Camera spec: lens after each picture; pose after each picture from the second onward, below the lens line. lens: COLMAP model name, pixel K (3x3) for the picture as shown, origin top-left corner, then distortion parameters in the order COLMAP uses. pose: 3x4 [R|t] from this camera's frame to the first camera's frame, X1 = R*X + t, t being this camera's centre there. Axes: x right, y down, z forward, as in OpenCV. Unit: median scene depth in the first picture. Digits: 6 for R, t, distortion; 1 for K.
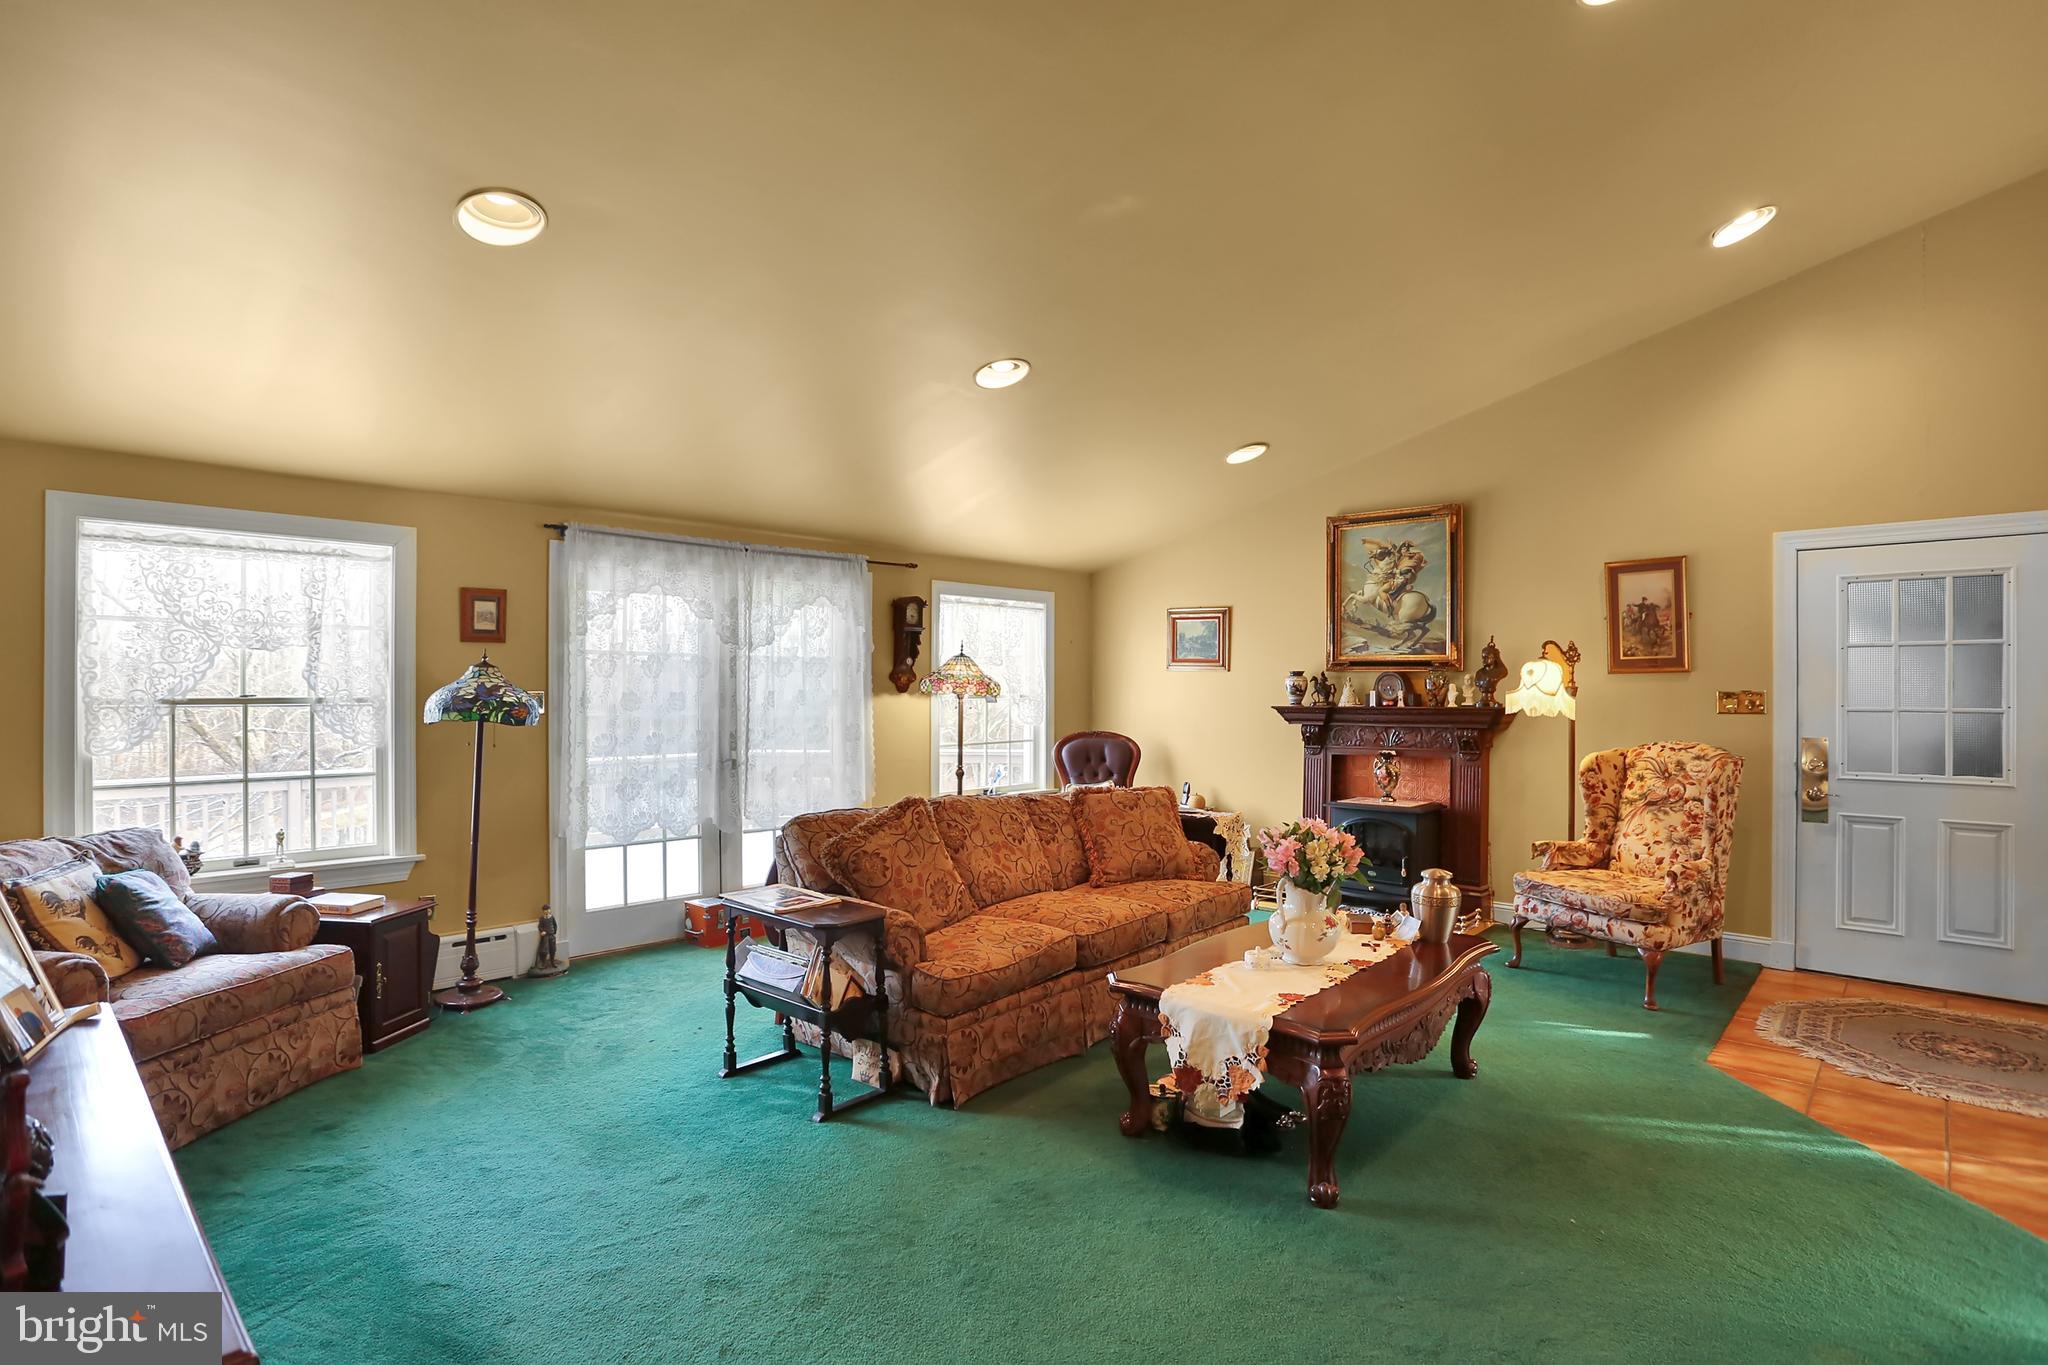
lens RADIAL K [[1016.4, 0, 1013.0], [0, 1016.4, 688.6], [0, 0, 1]] dist [-0.039252, 0.016036]
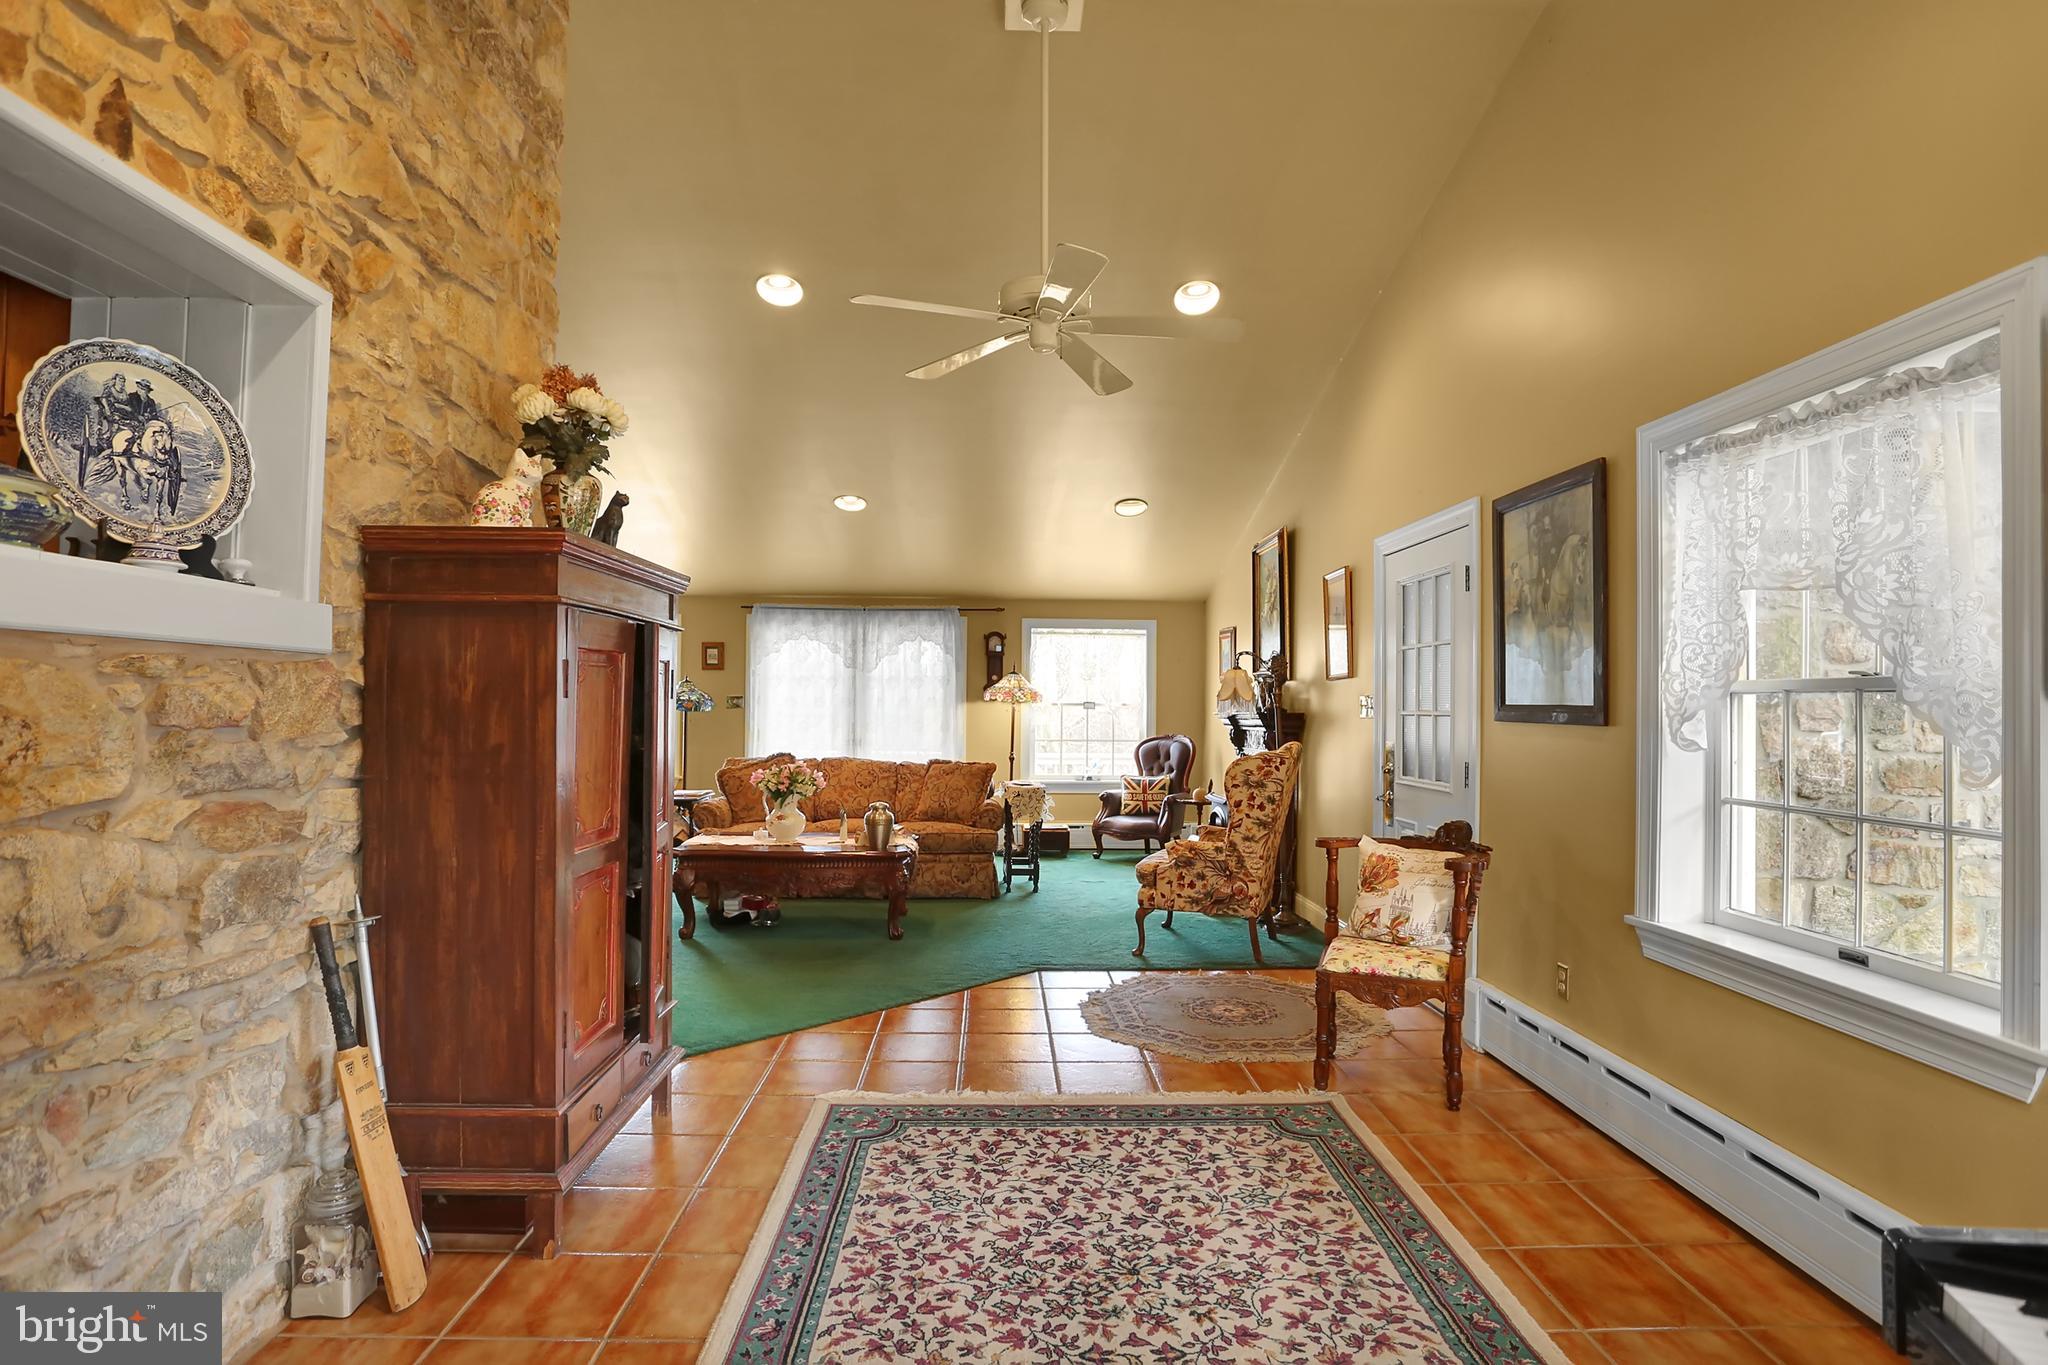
lens RADIAL K [[1016.4, 0, 1012.0], [0, 1016.4, 683.6], [0, 0, 1]] dist [-0.039252, 0.016036]
pose [[0.711944, -0.007721, -0.702194, 1.110052], [-0.011107, 0.999691, -0.022253, 0.016353], [0.702149, 0.023642, 0.711638, 0.005326]]
